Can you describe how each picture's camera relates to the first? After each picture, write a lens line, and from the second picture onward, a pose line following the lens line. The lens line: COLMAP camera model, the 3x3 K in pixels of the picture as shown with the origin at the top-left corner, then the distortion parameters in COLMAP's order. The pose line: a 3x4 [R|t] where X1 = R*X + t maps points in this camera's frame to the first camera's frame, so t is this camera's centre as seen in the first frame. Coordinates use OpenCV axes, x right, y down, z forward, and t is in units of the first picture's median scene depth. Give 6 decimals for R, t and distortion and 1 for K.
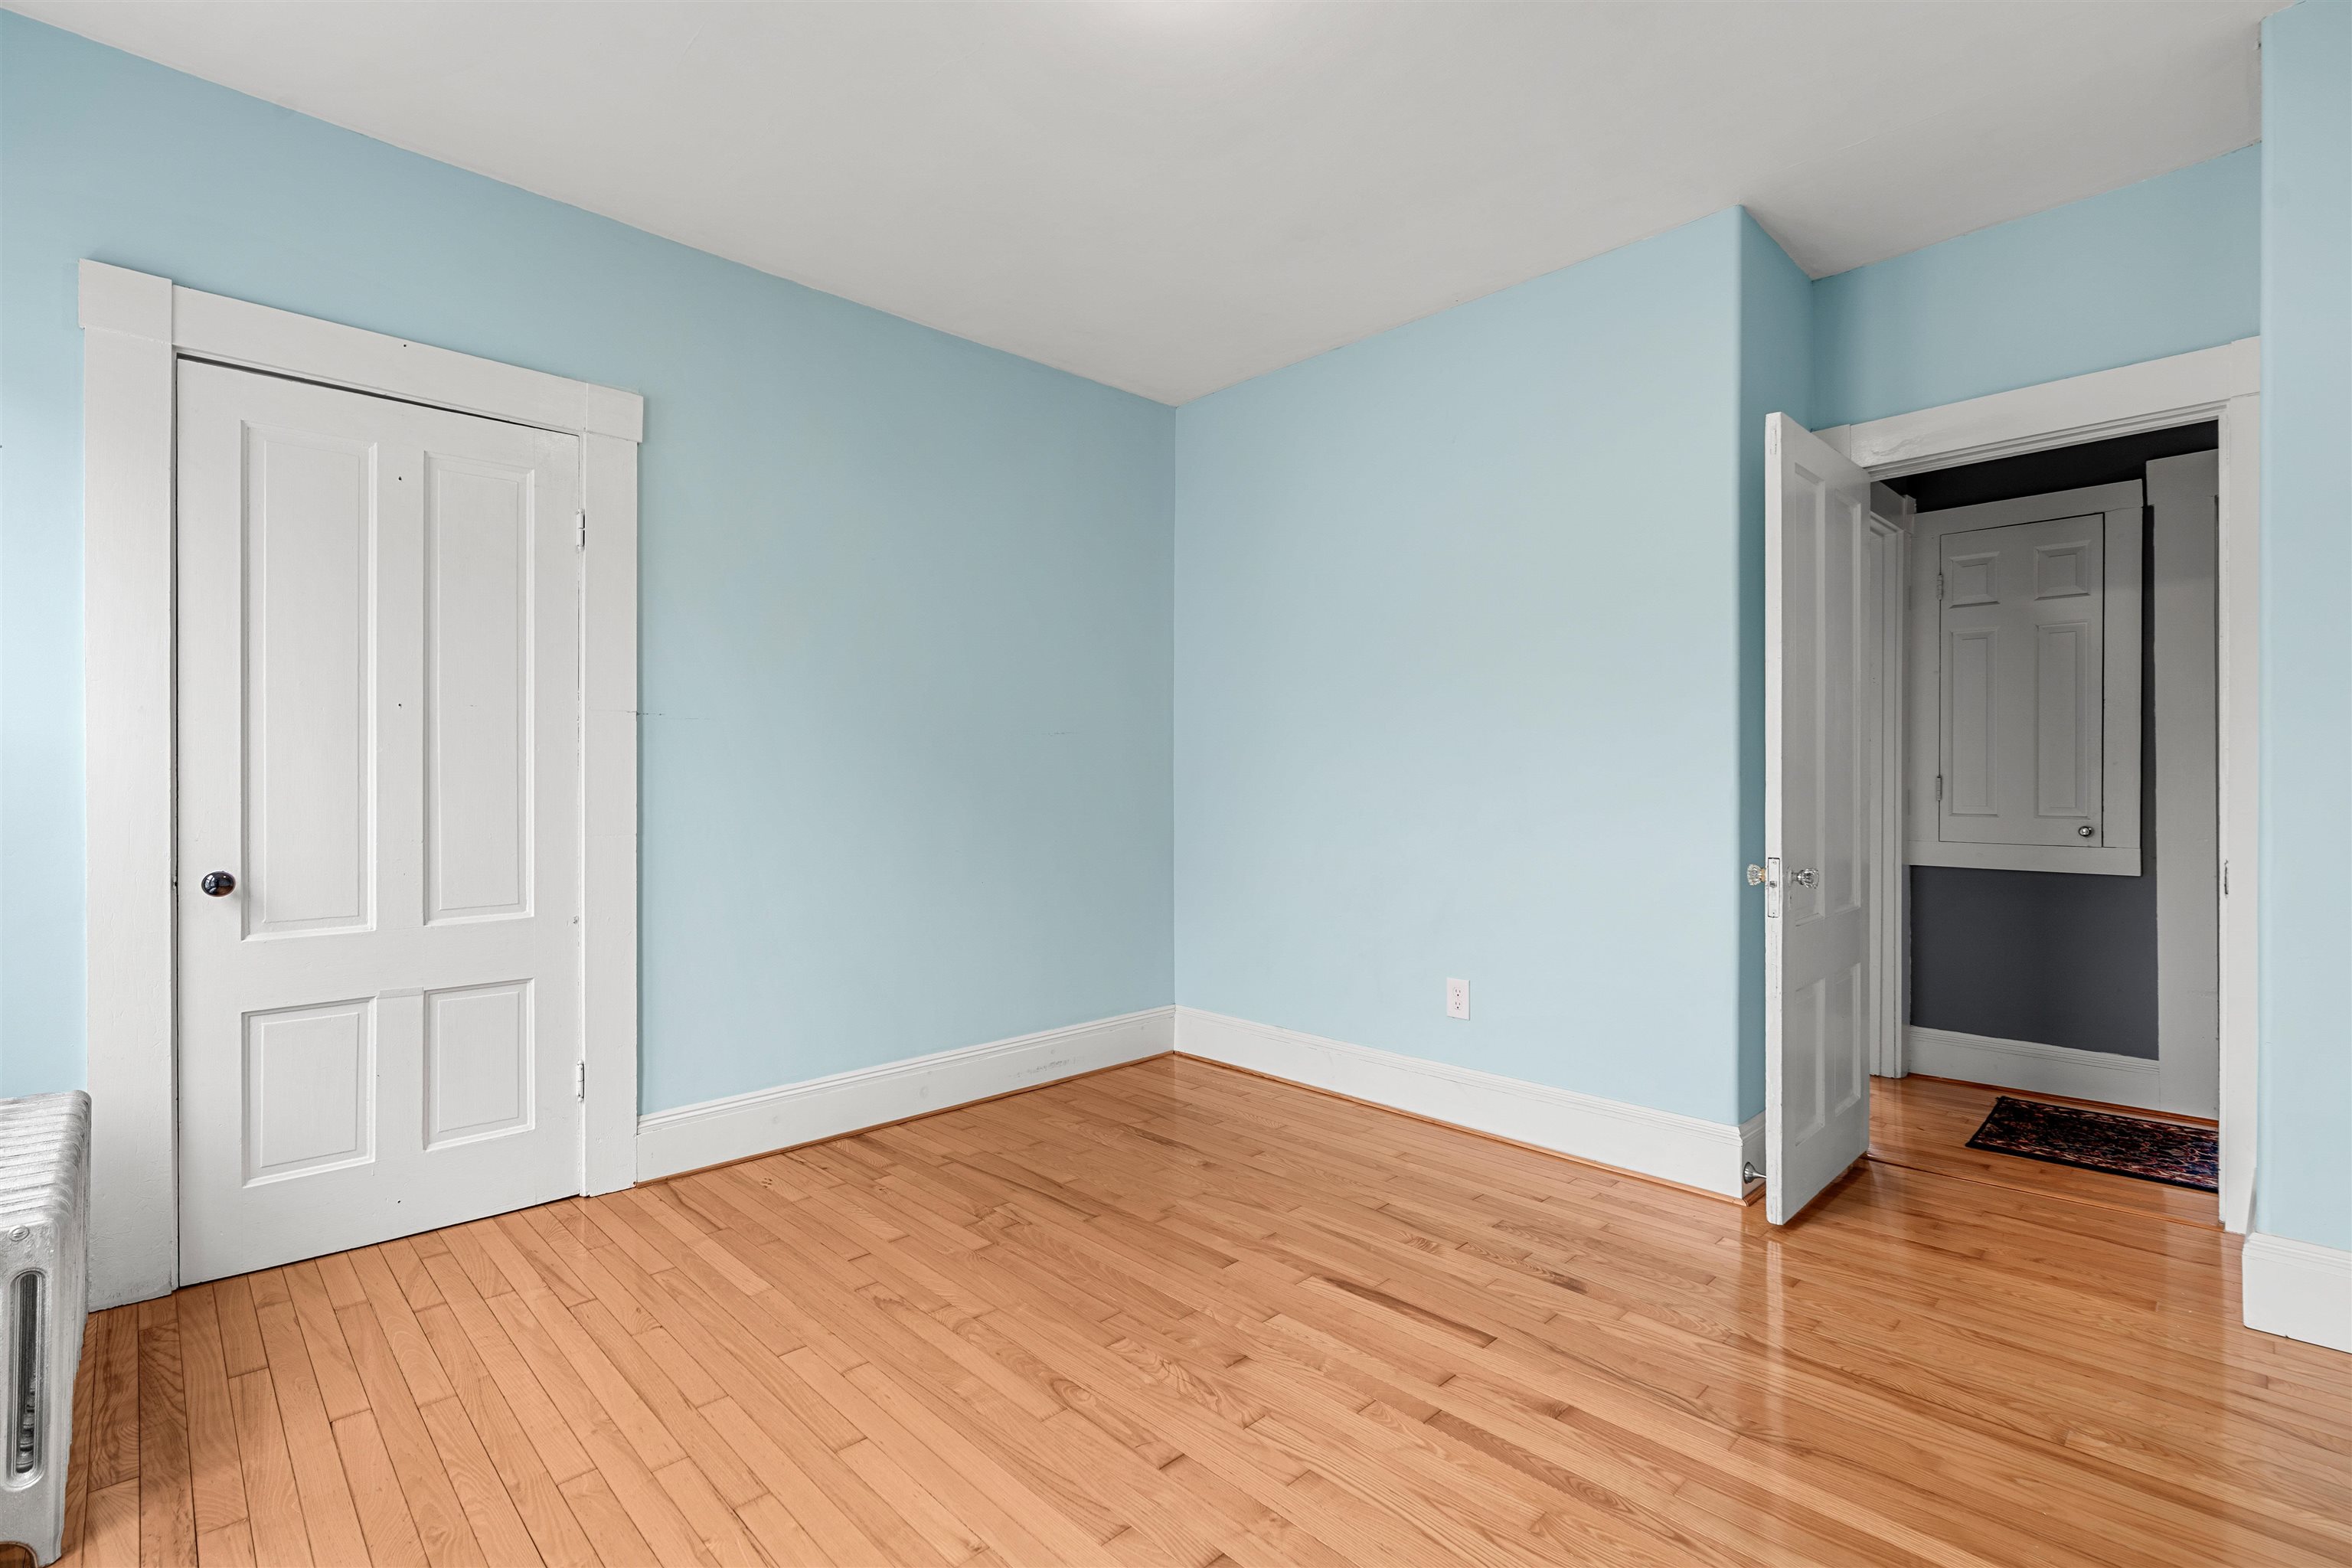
lens RADIAL K [[1064.8, 0, 1171.9], [0, 1064.8, 780.5], [0, 0, 1]] dist [-0.010093, 0.004417]
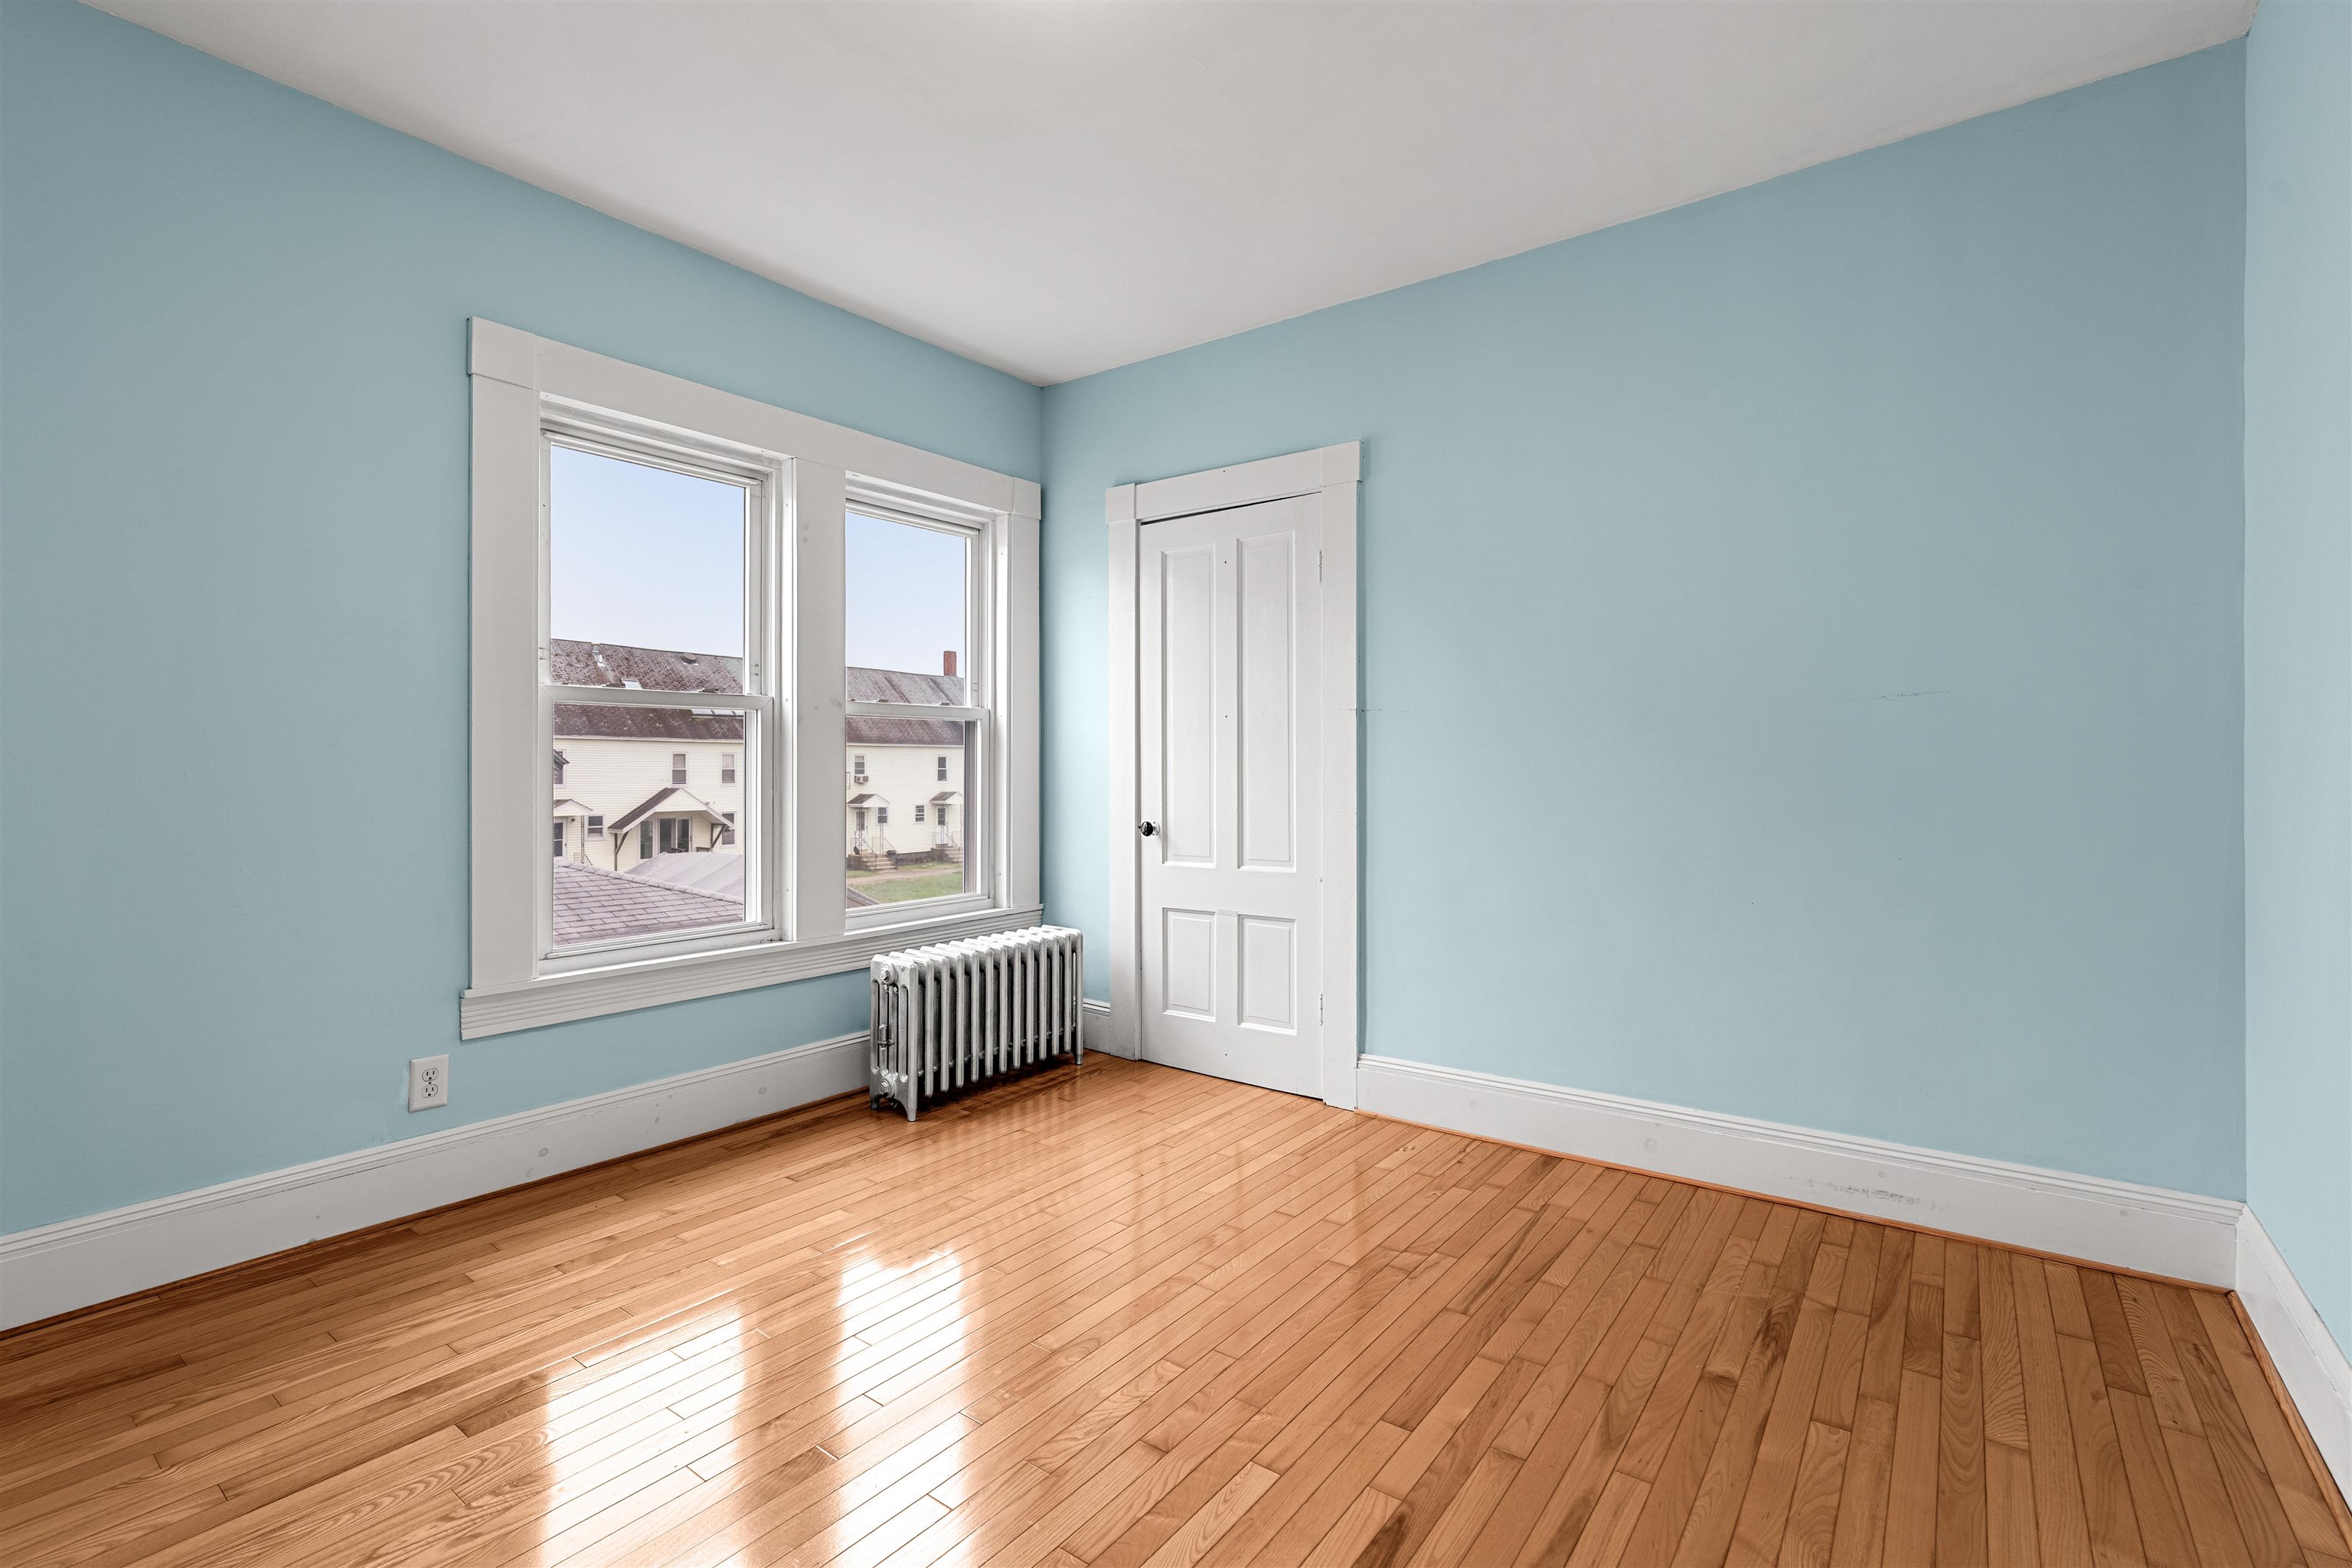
lens RADIAL K [[1064.8, 0, 1177.4], [0, 1064.8, 770.1], [0, 0, 1]] dist [-0.010093, 0.004417]
pose [[0.156534, -0.003214, -0.987667, 0.650617], [-0.000778, 0.999994, -0.003377, 0.007685], [0.987672, 0.001297, 0.156531, 0.638331]]
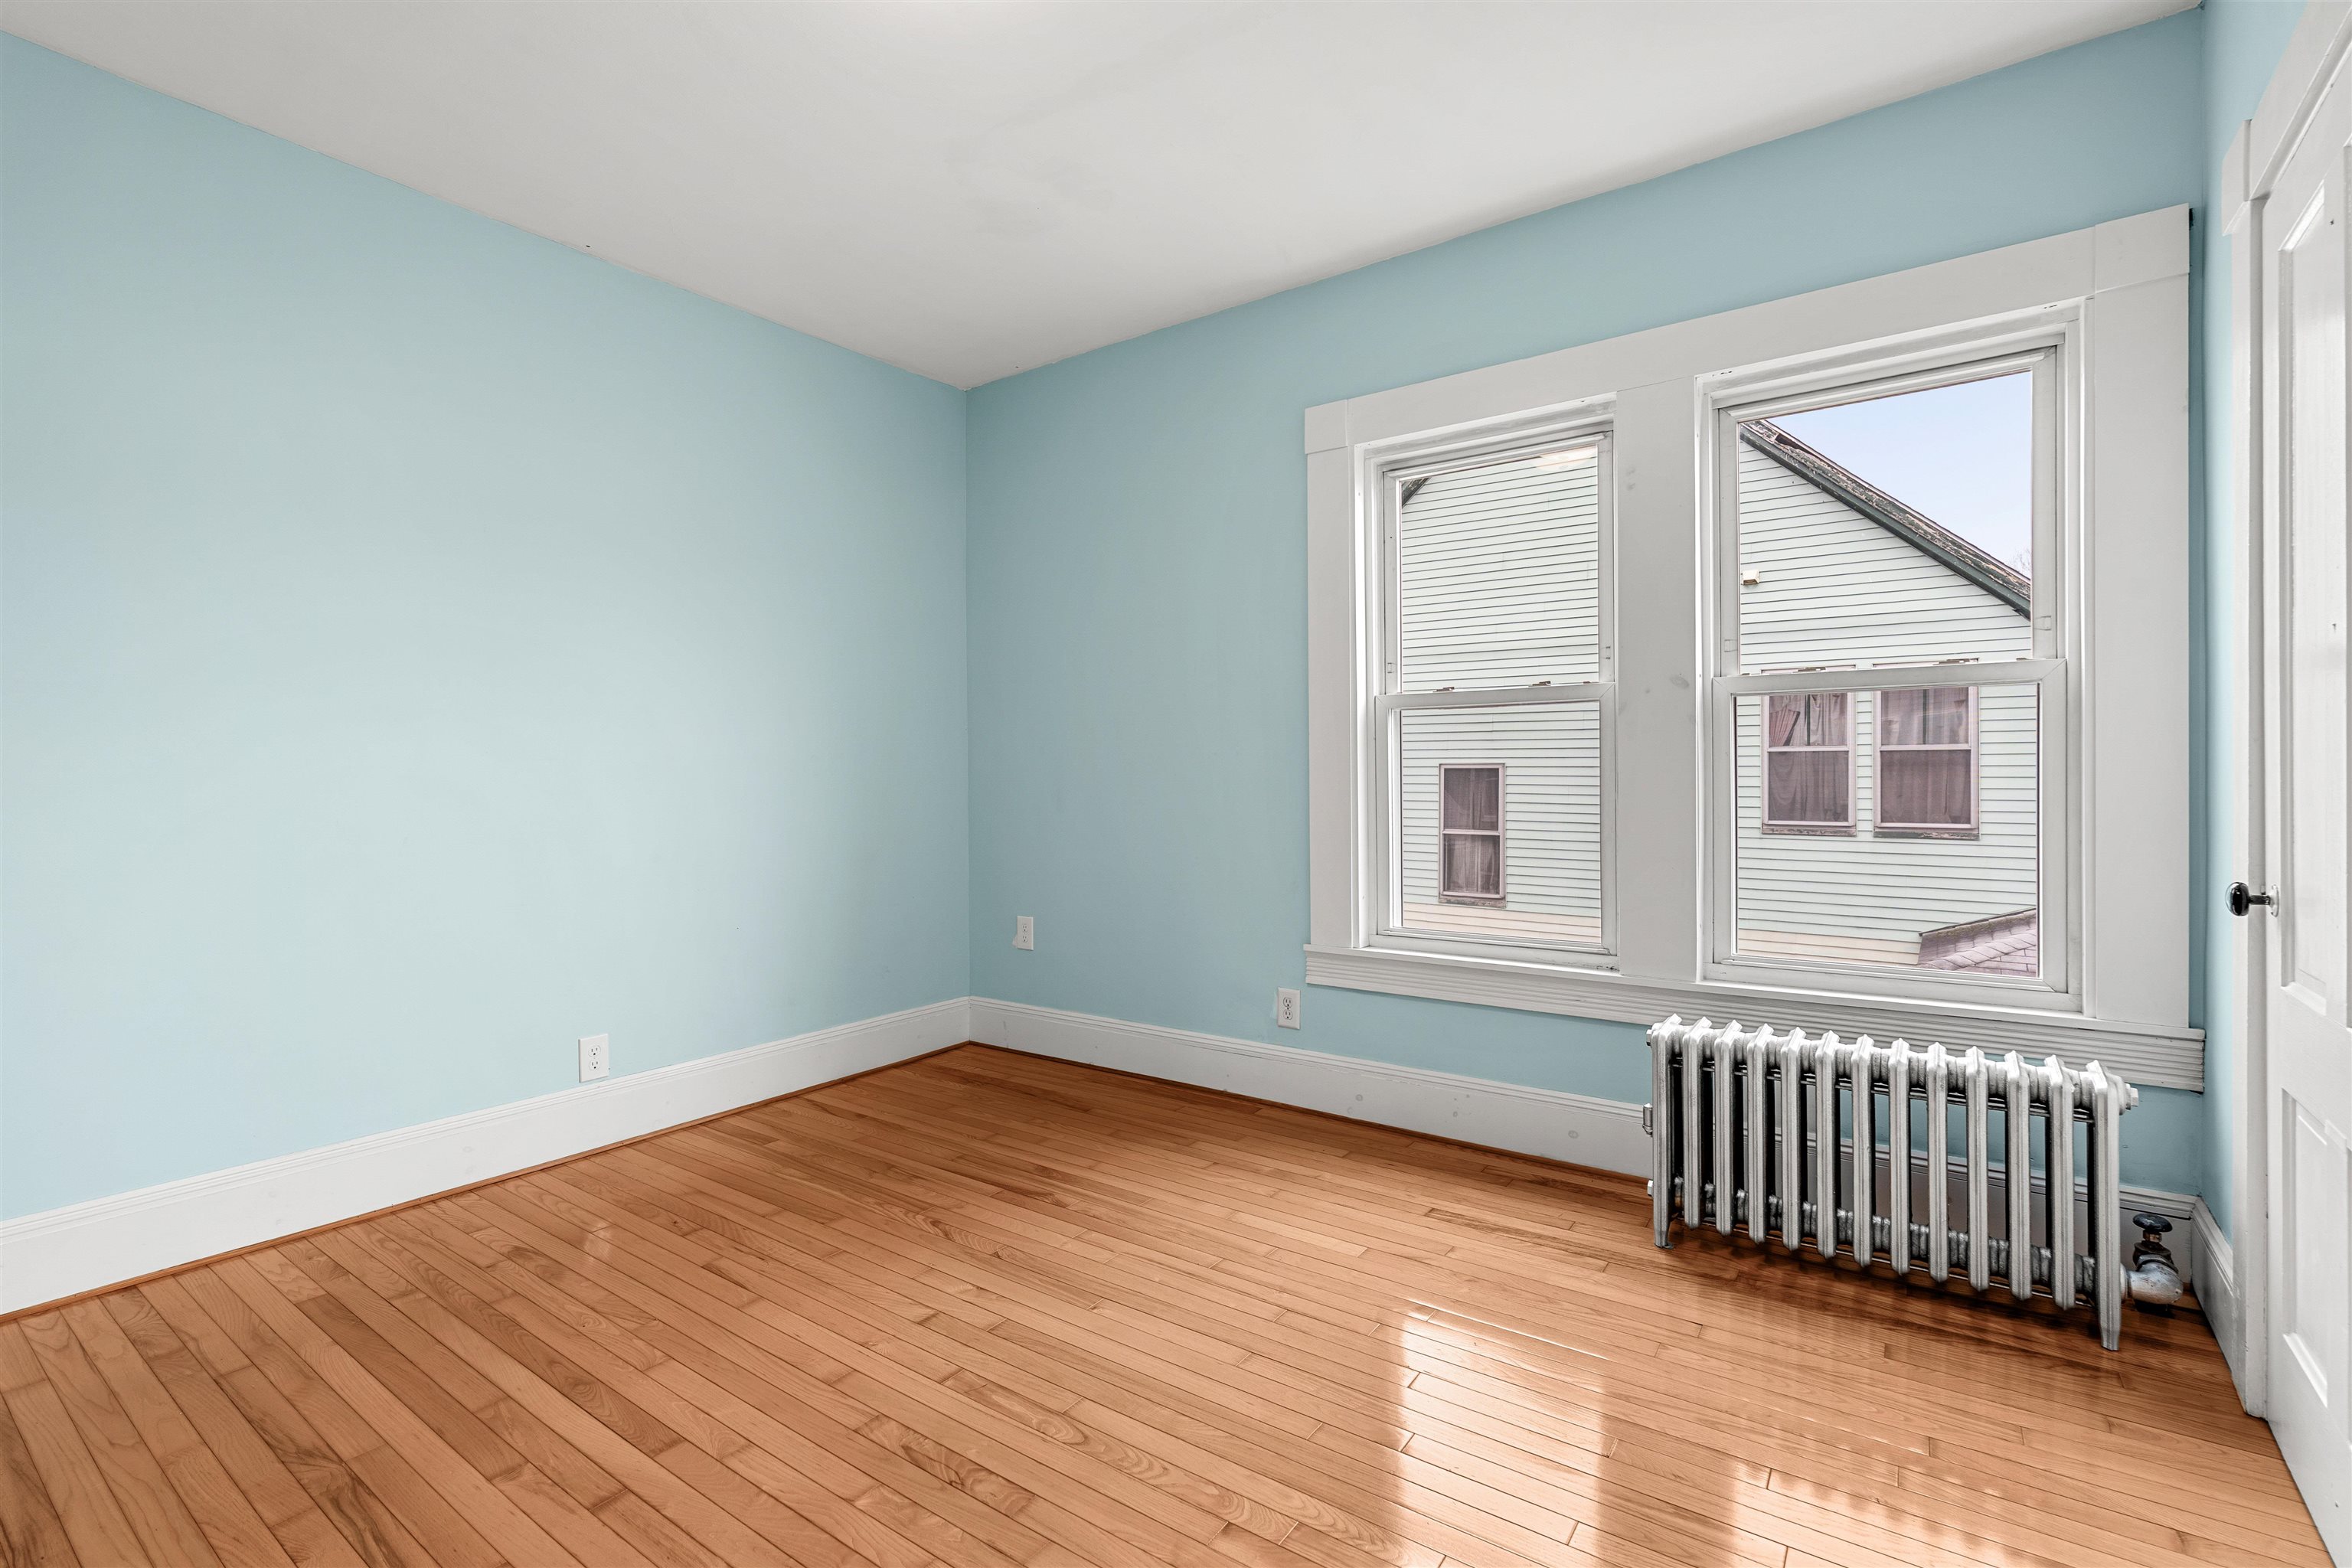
lens RADIAL K [[1064.8, 0, 1172.0], [0, 1064.8, 779.2], [0, 0, 1]] dist [-0.010093, 0.004417]
pose [[-0.984140, 0.001420, -0.177388, -0.034620], [0.000215, 0.999977, 0.006812, 0.006971], [0.177394, 0.006666, -0.984117, 1.328963]]
